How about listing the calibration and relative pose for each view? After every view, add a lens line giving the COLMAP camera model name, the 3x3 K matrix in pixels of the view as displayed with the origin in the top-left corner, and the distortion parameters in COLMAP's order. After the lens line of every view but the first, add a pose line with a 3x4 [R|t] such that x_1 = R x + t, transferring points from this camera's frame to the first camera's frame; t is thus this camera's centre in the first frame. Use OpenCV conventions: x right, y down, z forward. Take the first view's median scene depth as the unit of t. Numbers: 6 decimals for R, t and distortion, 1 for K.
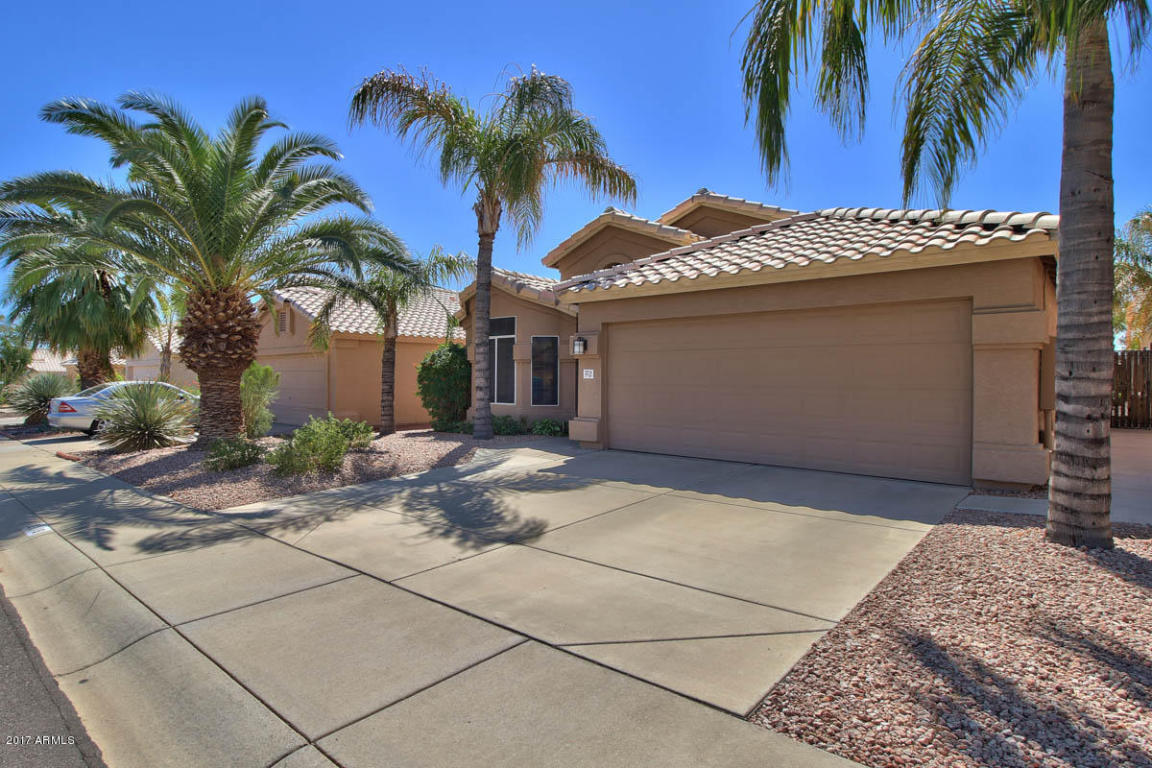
lens RADIAL K [[596.9, 0, 530.3], [0, 596.9, 378.5], [0, 0, 1]] dist [0.001708, 0.000135]
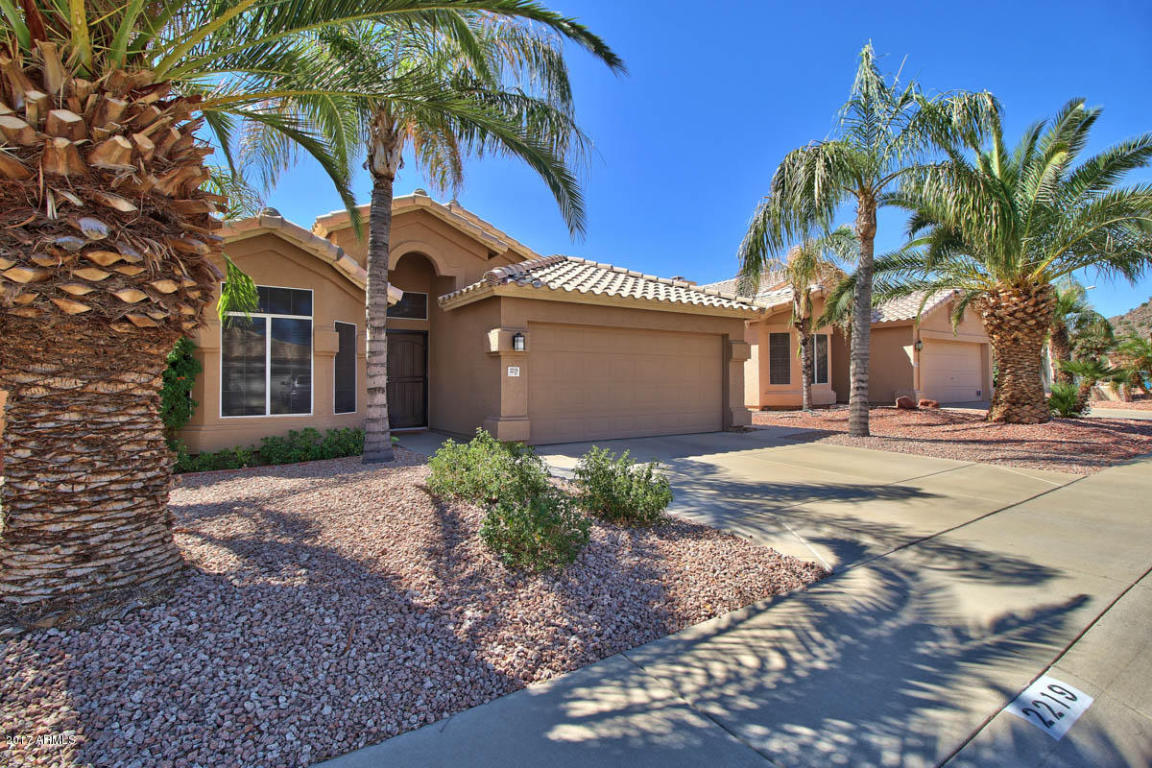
lens RADIAL K [[546.3, 0, 579.4], [0, 546.3, 378.3], [0, 0, 1]] dist [0.002633, -0.013611]
pose [[0.245659, 0.004995, 0.969343, -0.642318], [0.009610, 0.999925, -0.007588, 0.009554], [-0.969309, 0.011179, 0.245593, 0.594431]]
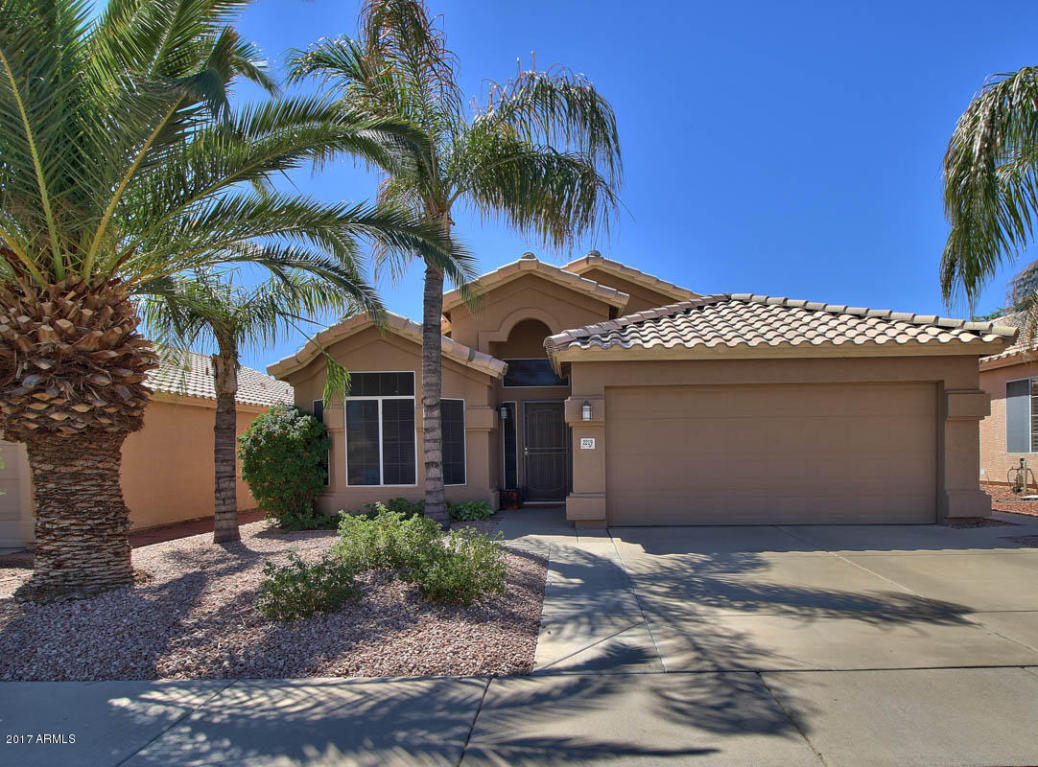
lens RADIAL K [[662.1, 0, 521.9], [0, 662.1, 469.8], [0, 0, 1]] dist [-0.017648, -0.000768]
pose [[0.758148, -0.029735, 0.651404, -0.535519], [0.018379, 0.999537, 0.024235, 0.005053], [-0.651823, -0.006401, 0.758344, 0.289872]]
